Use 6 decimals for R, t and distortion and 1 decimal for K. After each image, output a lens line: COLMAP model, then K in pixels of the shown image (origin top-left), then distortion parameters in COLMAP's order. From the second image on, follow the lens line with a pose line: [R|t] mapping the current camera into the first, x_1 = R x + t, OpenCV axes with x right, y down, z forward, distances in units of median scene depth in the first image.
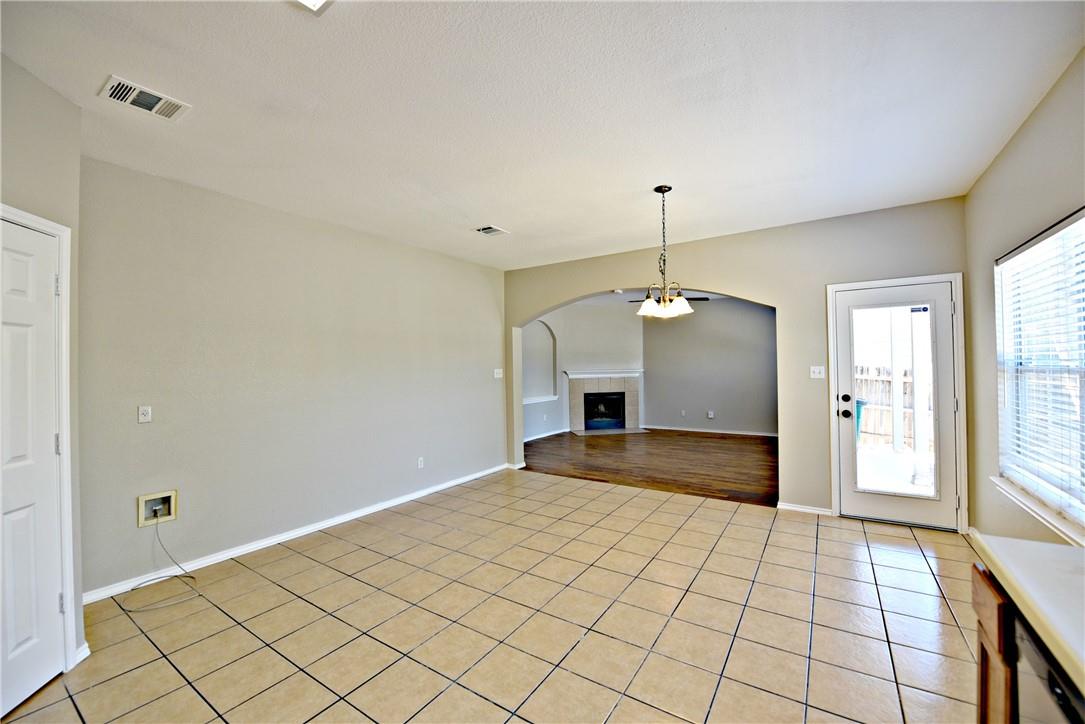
lens RADIAL K [[431.1, 0, 543.3], [0, 431.1, 362.3], [0, 0, 1]] dist [-0.011815, -0.001310]
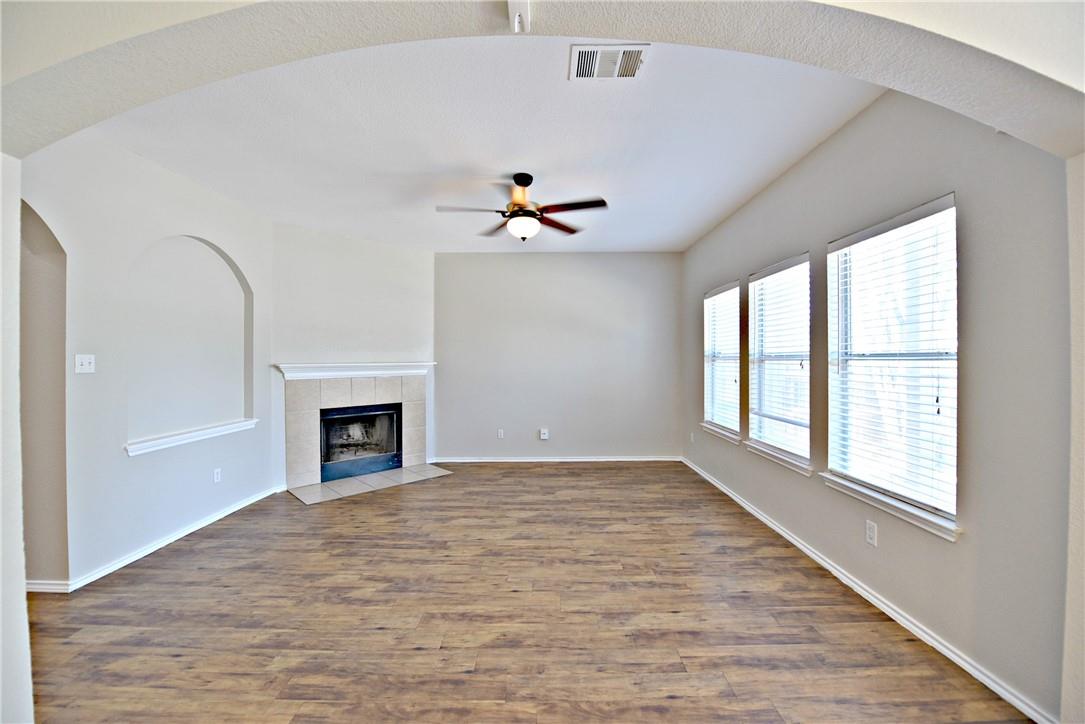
lens RADIAL K [[431.1, 0, 550.6], [0, 431.1, 360.1], [0, 0, 1]] dist [-0.011815, -0.001310]
pose [[0.825500, 0.010535, 0.564304, 0.033629], [-0.013982, 0.999901, 0.001788, 0.010576], [-0.564229, -0.009366, 0.825565, 0.440964]]
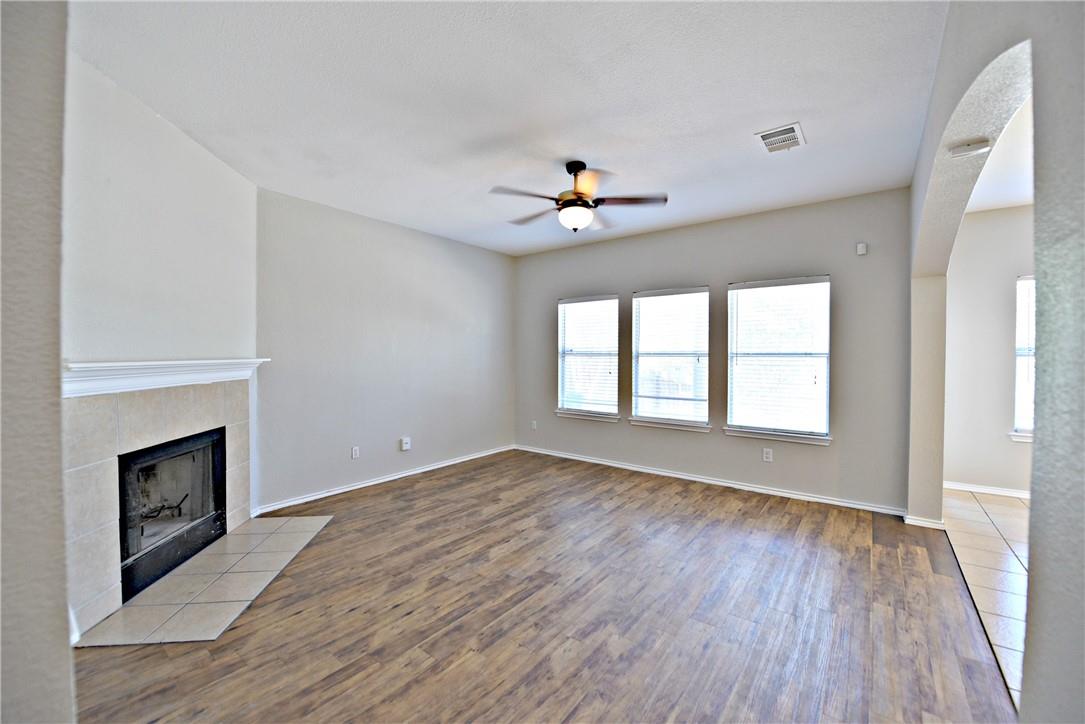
lens RADIAL K [[431.1, 0, 538.9], [0, 431.1, 361.6], [0, 0, 1]] dist [-0.011815, -0.001310]
pose [[0.060936, 0.000880, 0.998141, -0.127872], [-0.013282, 0.999912, -0.000071, 0.016475], [-0.998053, -0.013253, 0.060943, 0.754703]]
